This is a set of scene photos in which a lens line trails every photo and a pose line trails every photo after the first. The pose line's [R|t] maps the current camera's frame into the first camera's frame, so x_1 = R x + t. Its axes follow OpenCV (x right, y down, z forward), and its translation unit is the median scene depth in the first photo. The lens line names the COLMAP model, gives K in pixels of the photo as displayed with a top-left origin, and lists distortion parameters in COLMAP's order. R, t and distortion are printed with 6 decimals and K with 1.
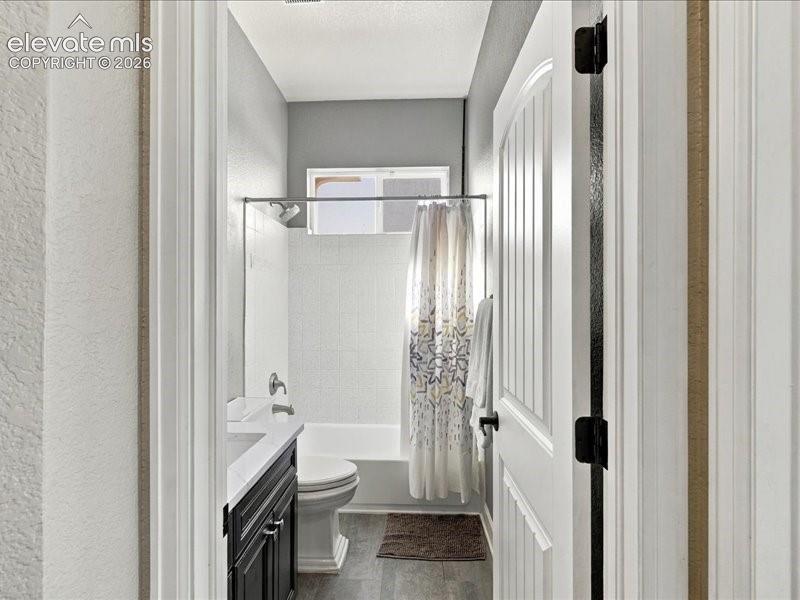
lens RADIAL K [[382.7, 0, 398.1], [0, 382.7, 305.4], [0, 0, 1]] dist [0.050051, -0.001325]
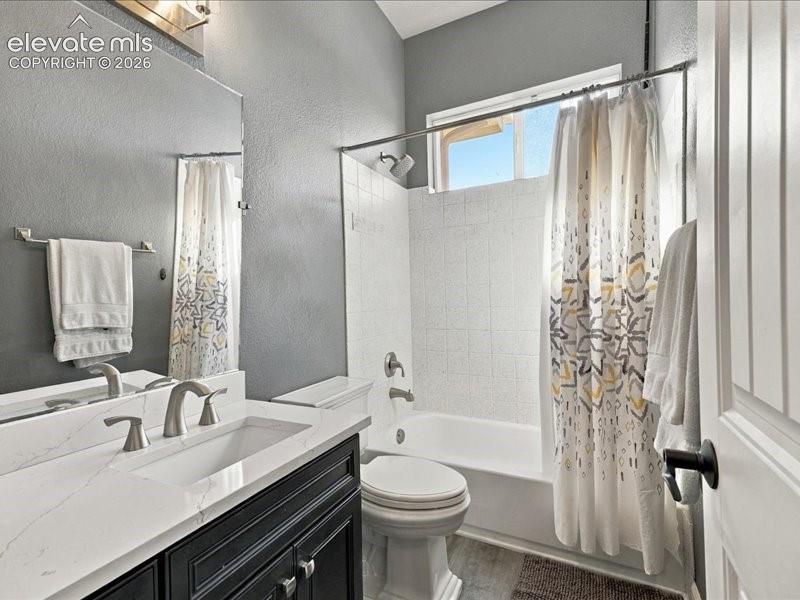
lens RADIAL K [[382.7, 0, 402.8], [0, 382.7, 300.3], [0, 0, 1]] dist [0.050051, -0.001325]
pose [[0.916330, -0.019723, -0.399938, 0.068349], [0.026173, 0.999600, 0.010671, 0.059949], [0.399568, -0.020245, 0.916480, 0.263563]]
